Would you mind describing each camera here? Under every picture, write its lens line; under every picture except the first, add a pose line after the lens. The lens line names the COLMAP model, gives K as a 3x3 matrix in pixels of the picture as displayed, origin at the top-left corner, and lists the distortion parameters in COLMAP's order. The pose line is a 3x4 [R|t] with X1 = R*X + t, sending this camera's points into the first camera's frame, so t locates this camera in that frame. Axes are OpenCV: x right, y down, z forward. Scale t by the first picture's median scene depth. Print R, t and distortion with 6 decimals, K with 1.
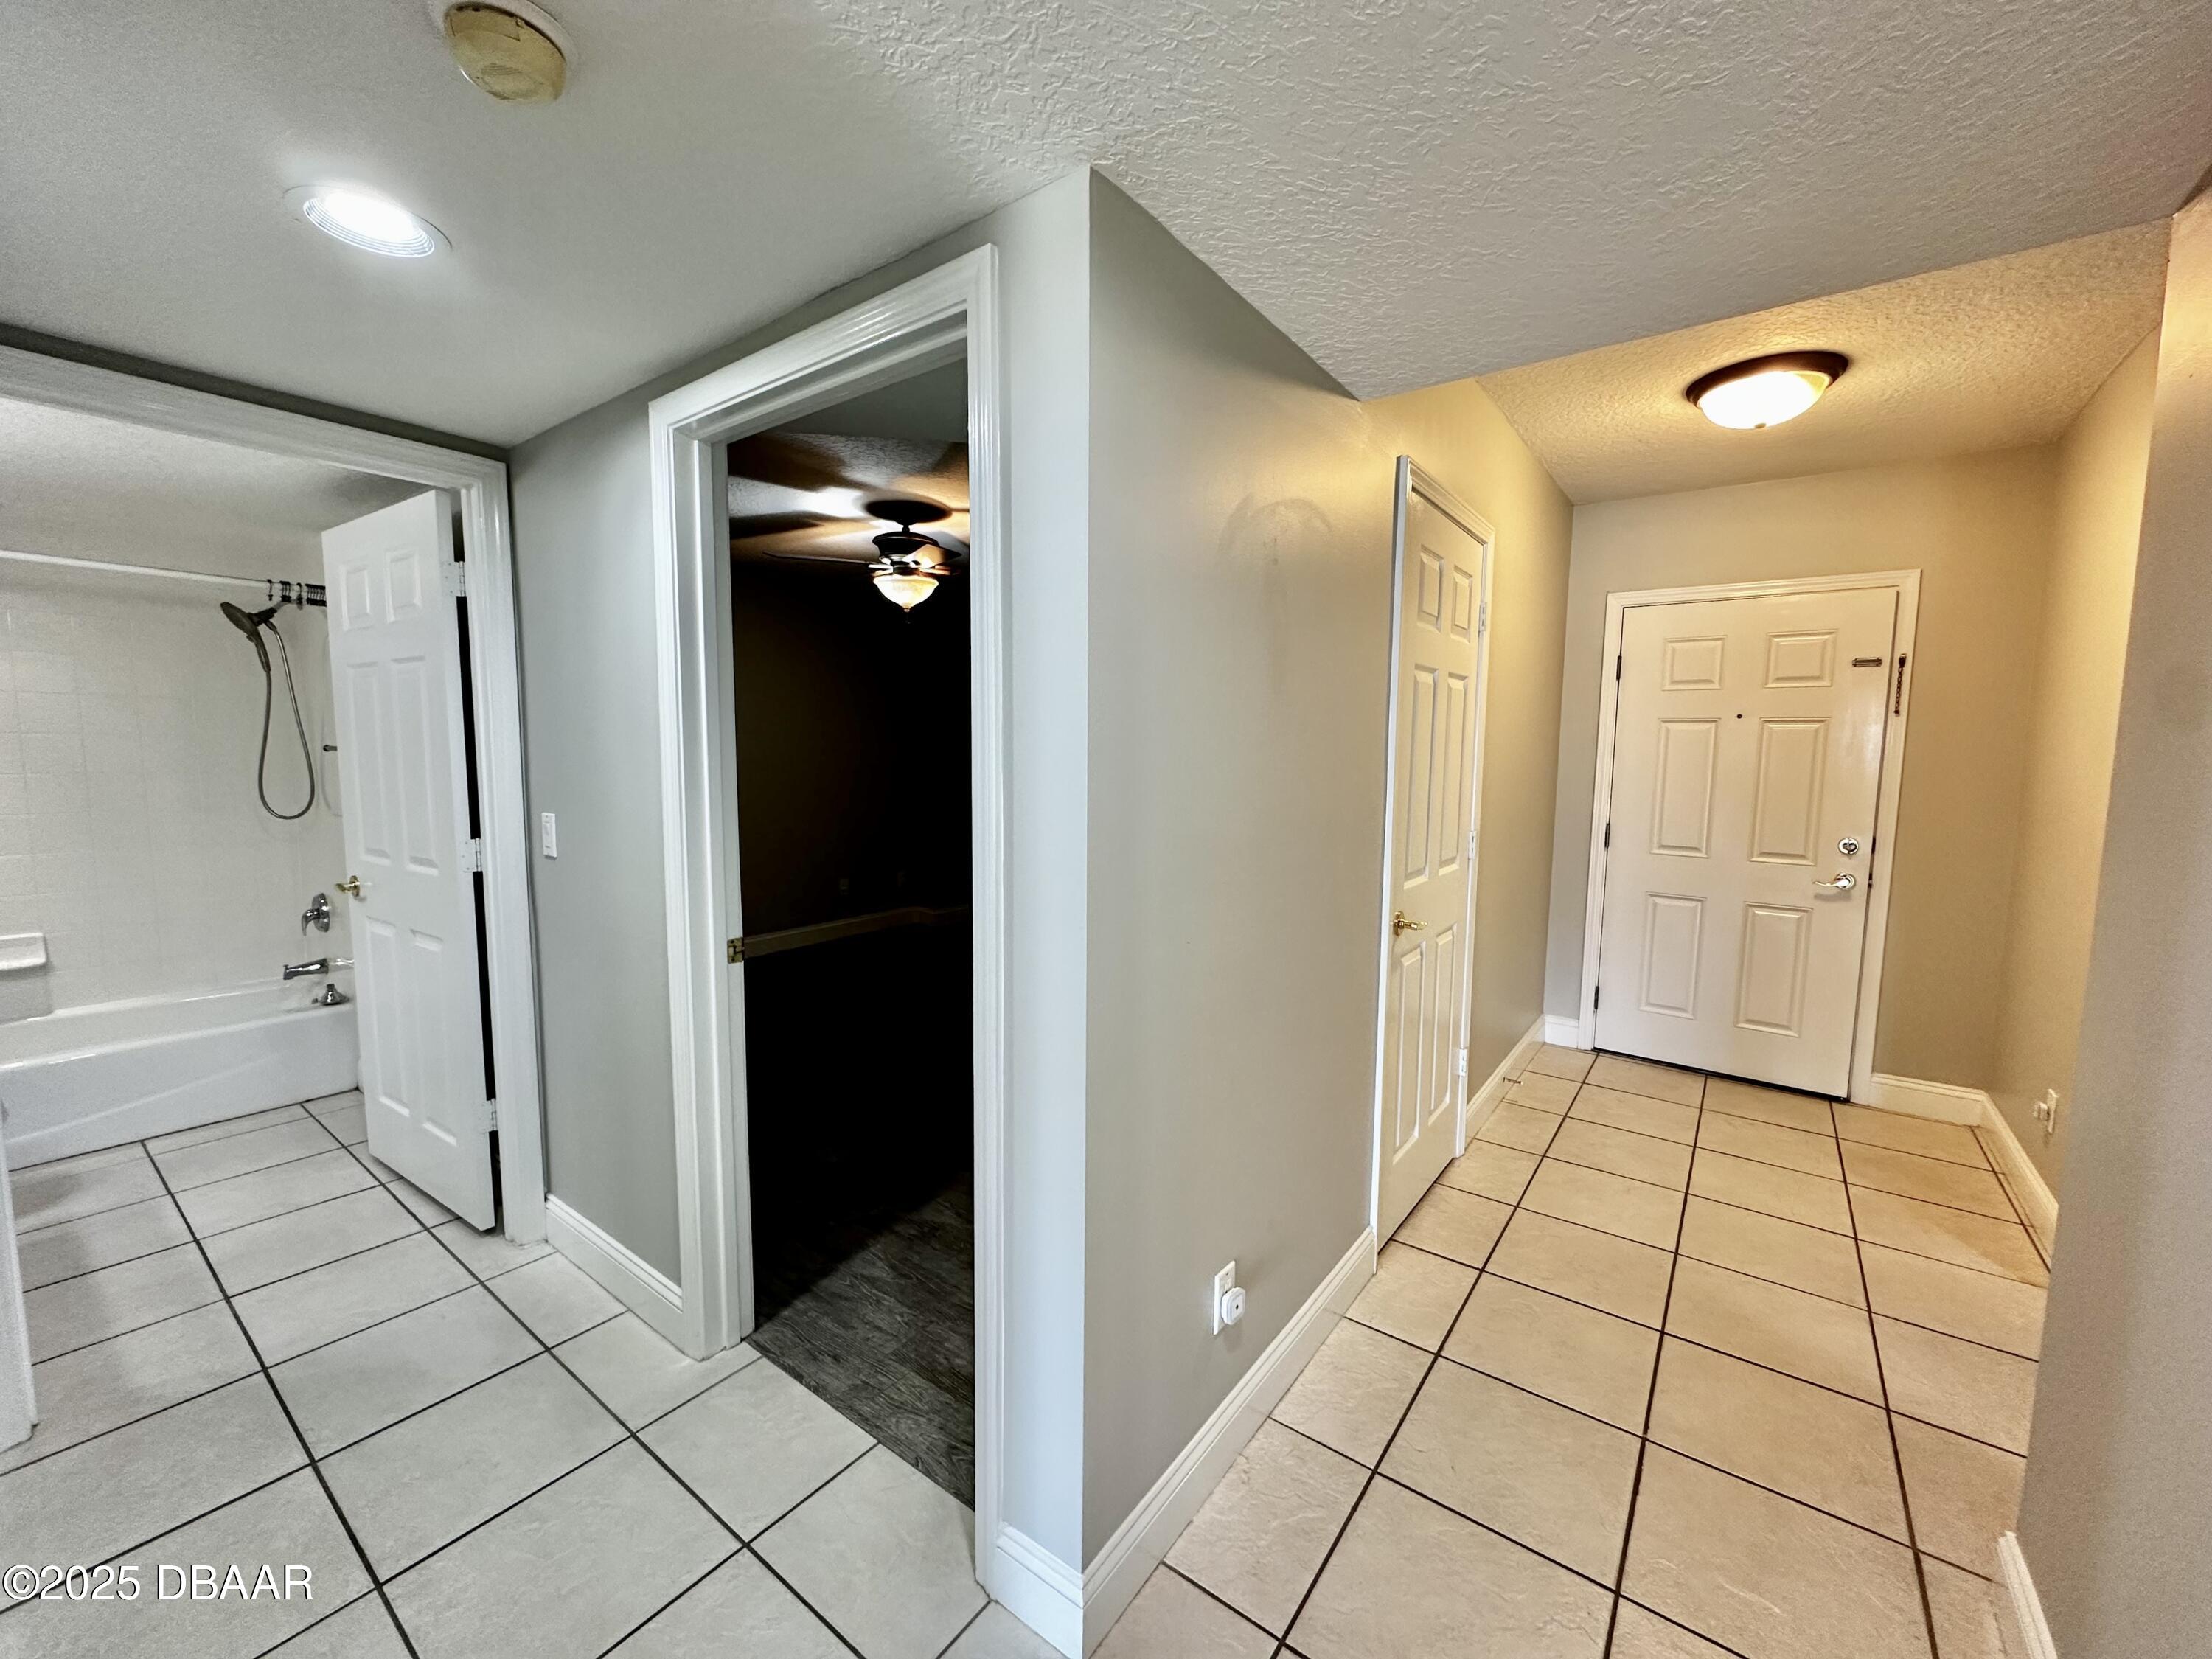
lens RADIAL K [[880.8, 0, 1108.1], [0, 880.8, 829.1], [0, 0, 1]] dist [-0.003495, 0.000099]
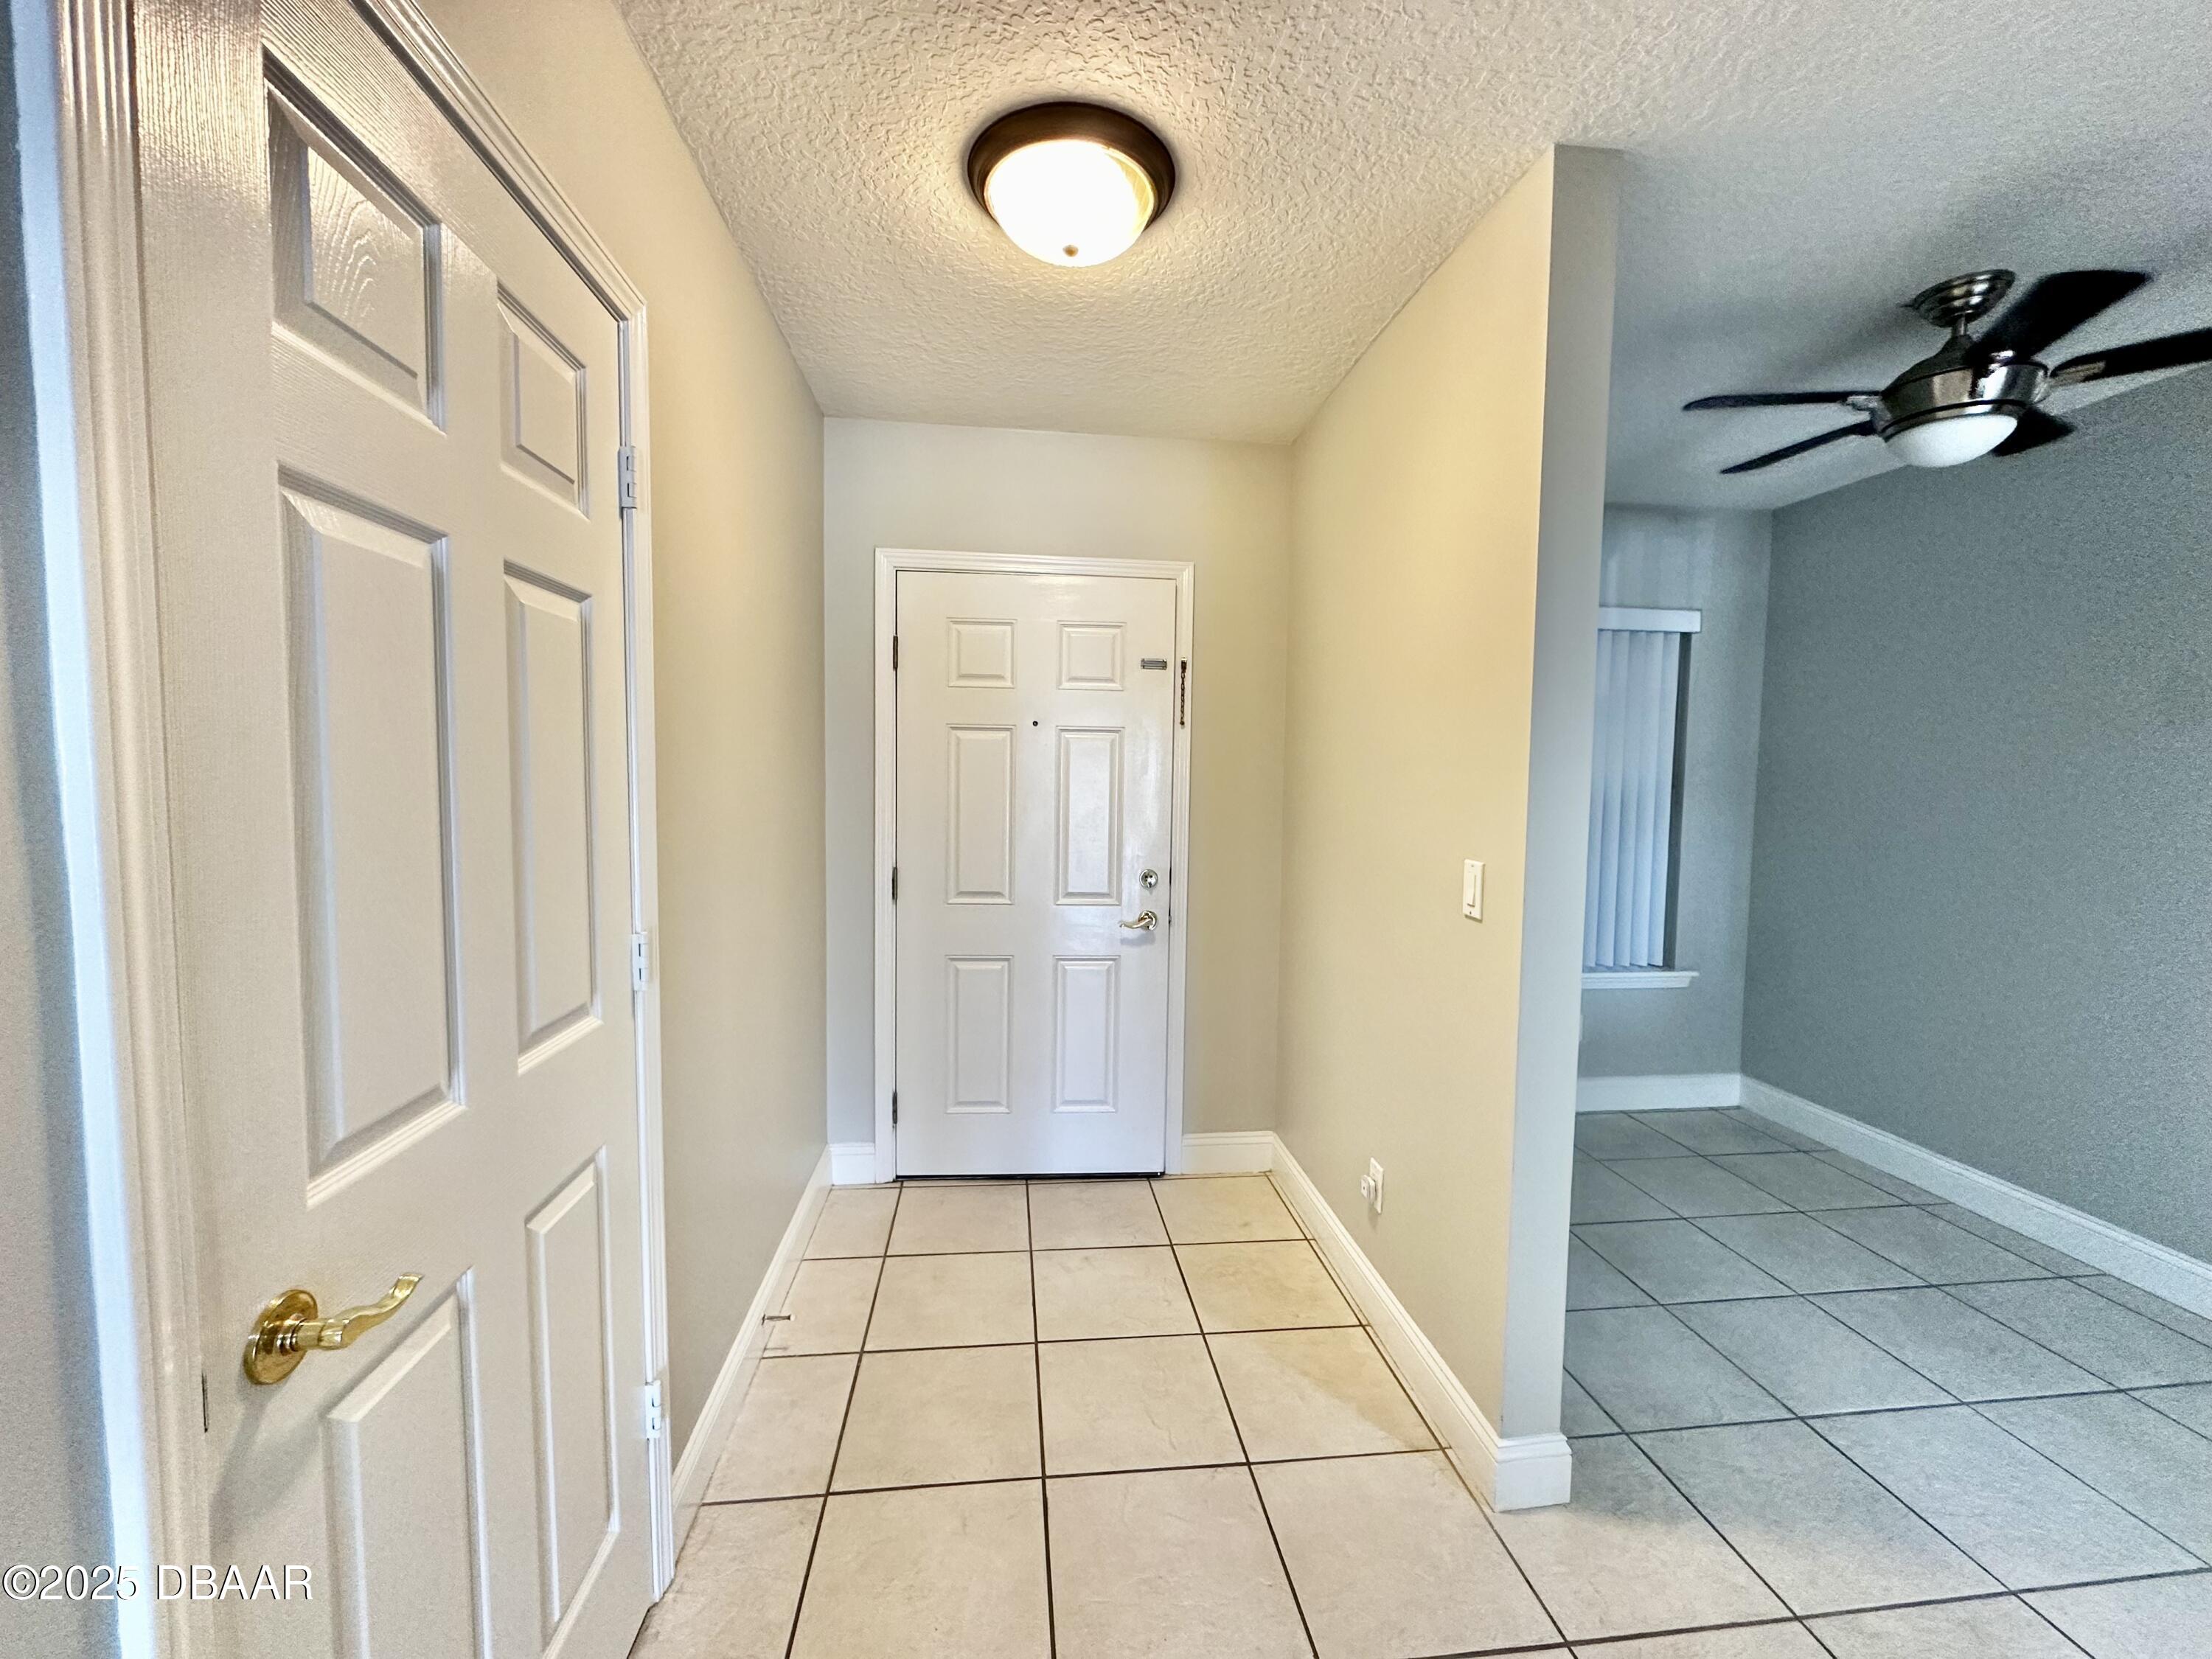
lens RADIAL K [[880.8, 0, 1108.1], [0, 880.8, 829.1], [0, 0, 1]] dist [-0.003495, 0.000099]
pose [[0.728438, -0.044205, 0.683684, 0.242703], [0.058886, 0.998263, 0.001804, -0.034219], [-0.682576, 0.038945, 0.729776, 0.420153]]
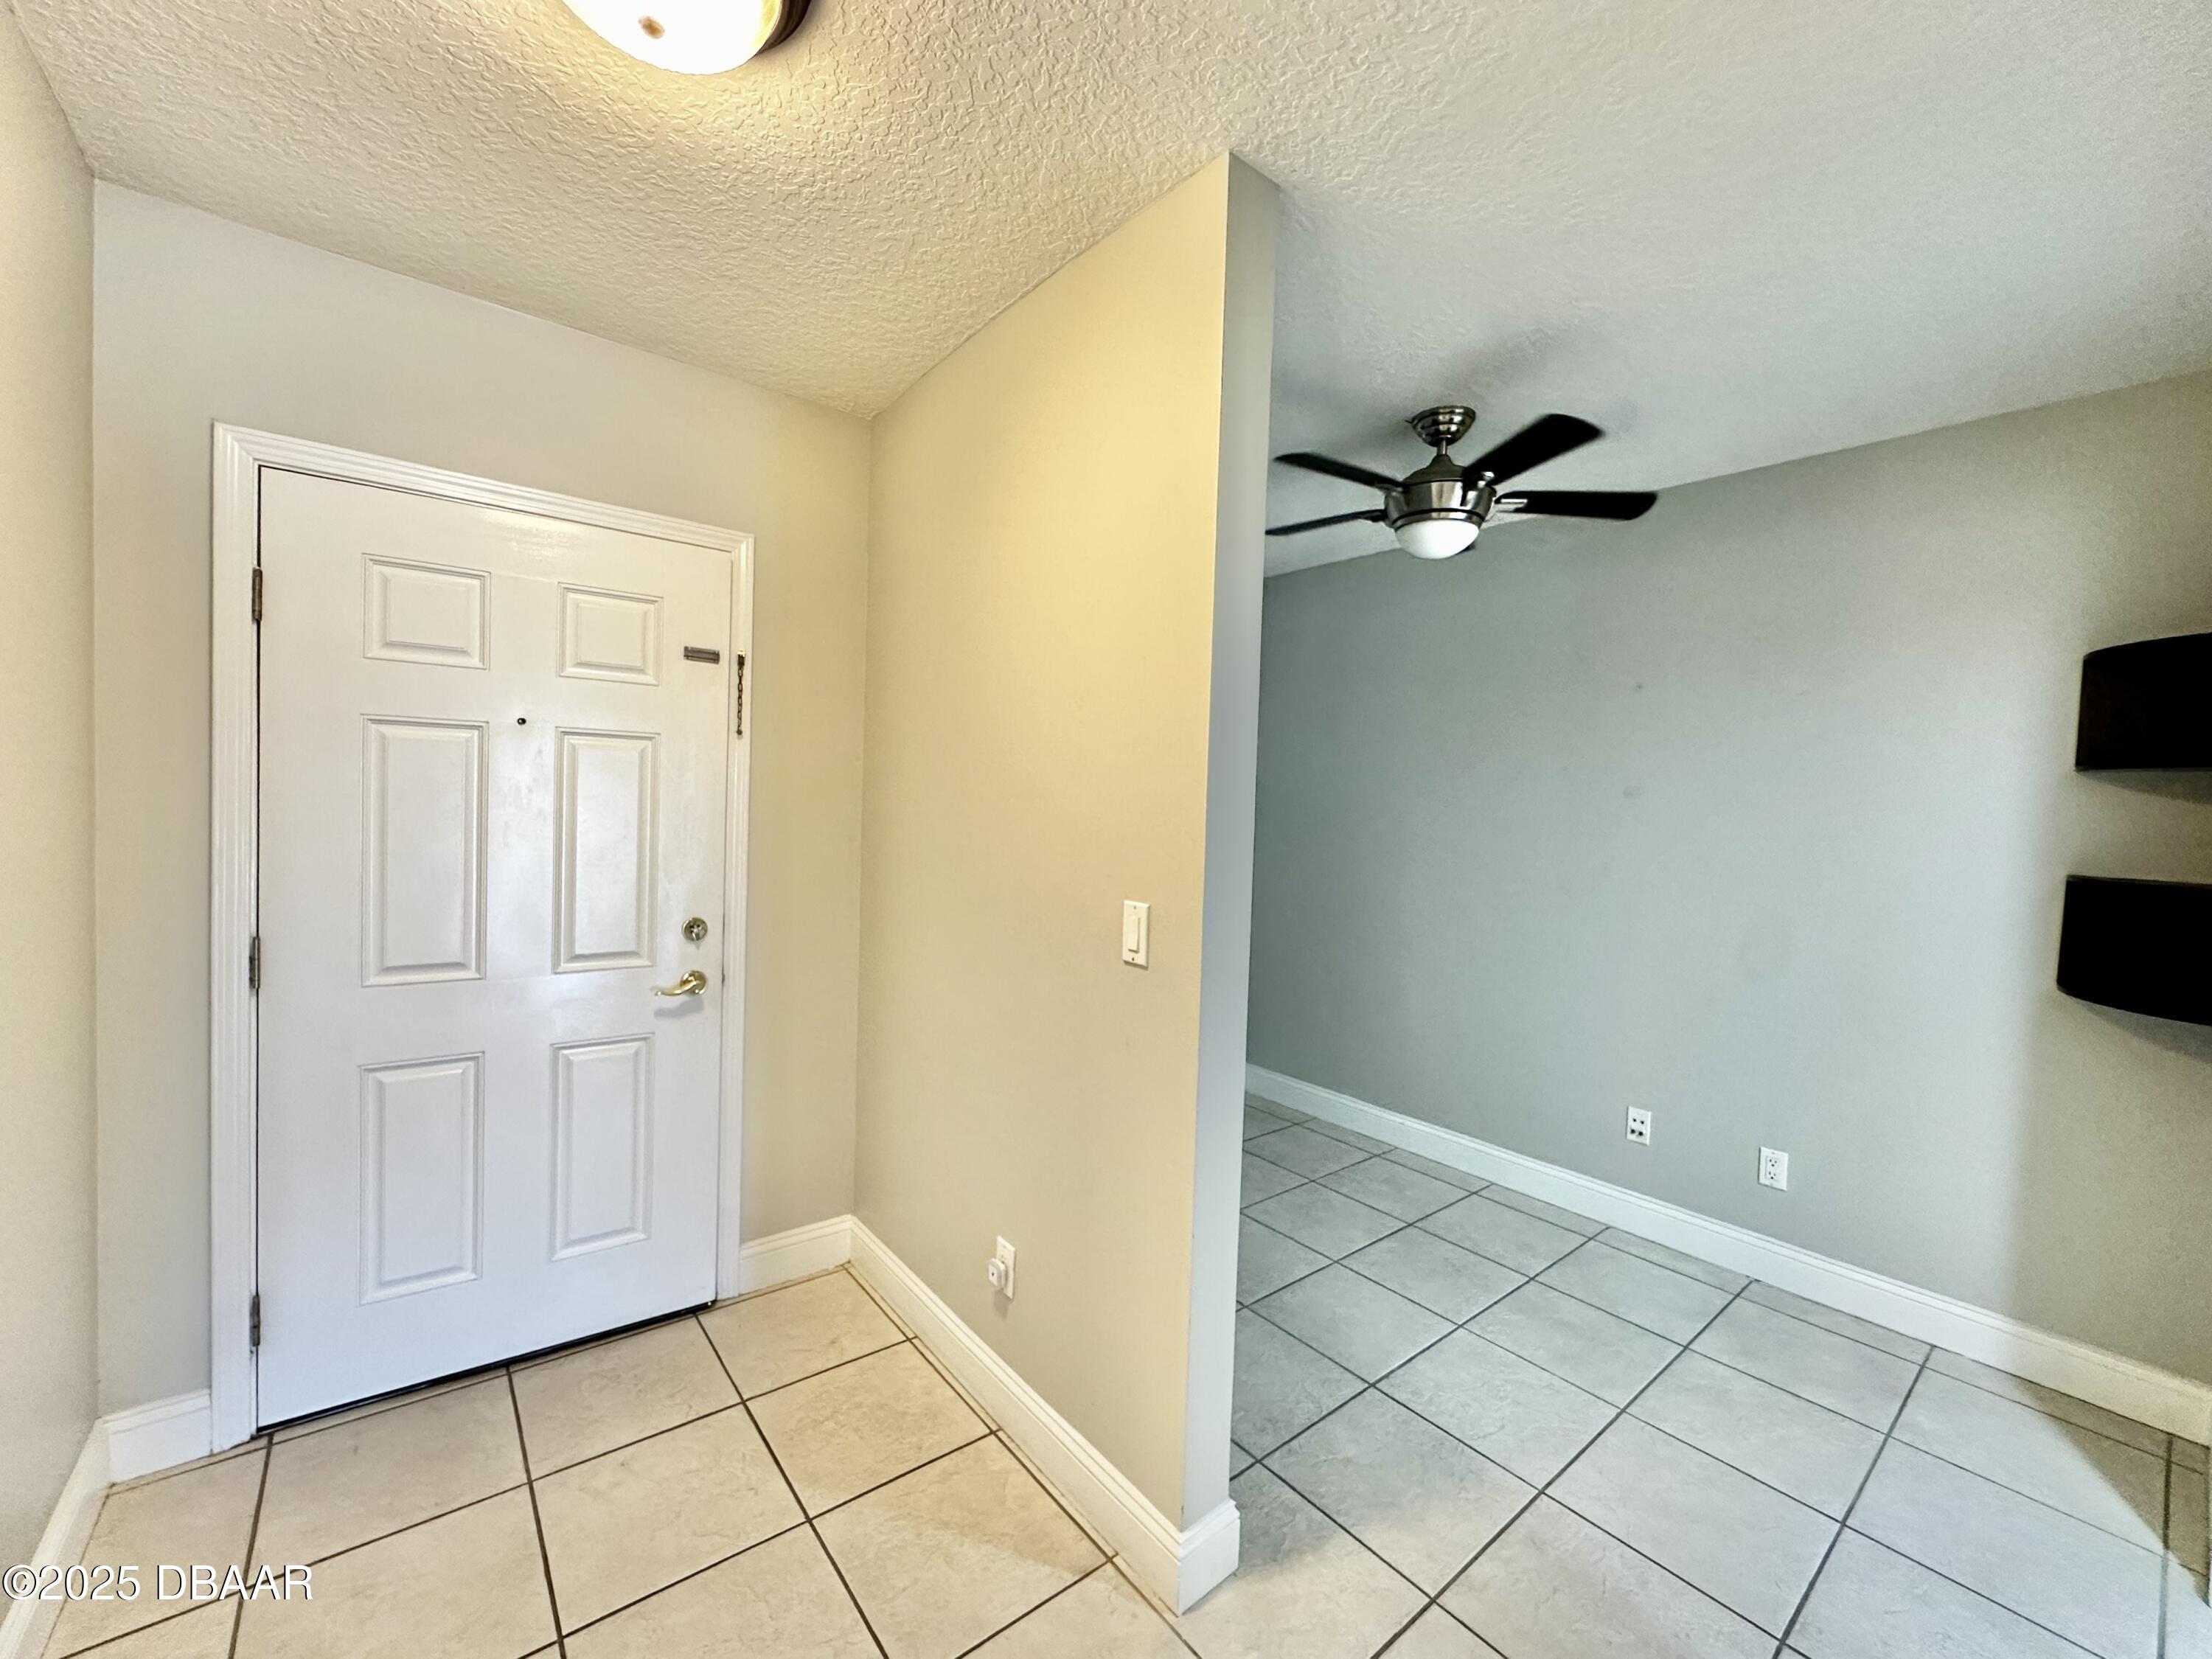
lens RADIAL K [[889.1, 0, 1113.4], [0, 889.1, 831.4], [0, 0, 1]] dist [-0.004223, 0.000100]
pose [[0.252254, -0.035838, 0.966997, 0.288322], [0.060948, 0.997918, 0.021085, -0.051659], [-0.965740, 0.053618, 0.253913, 0.543674]]
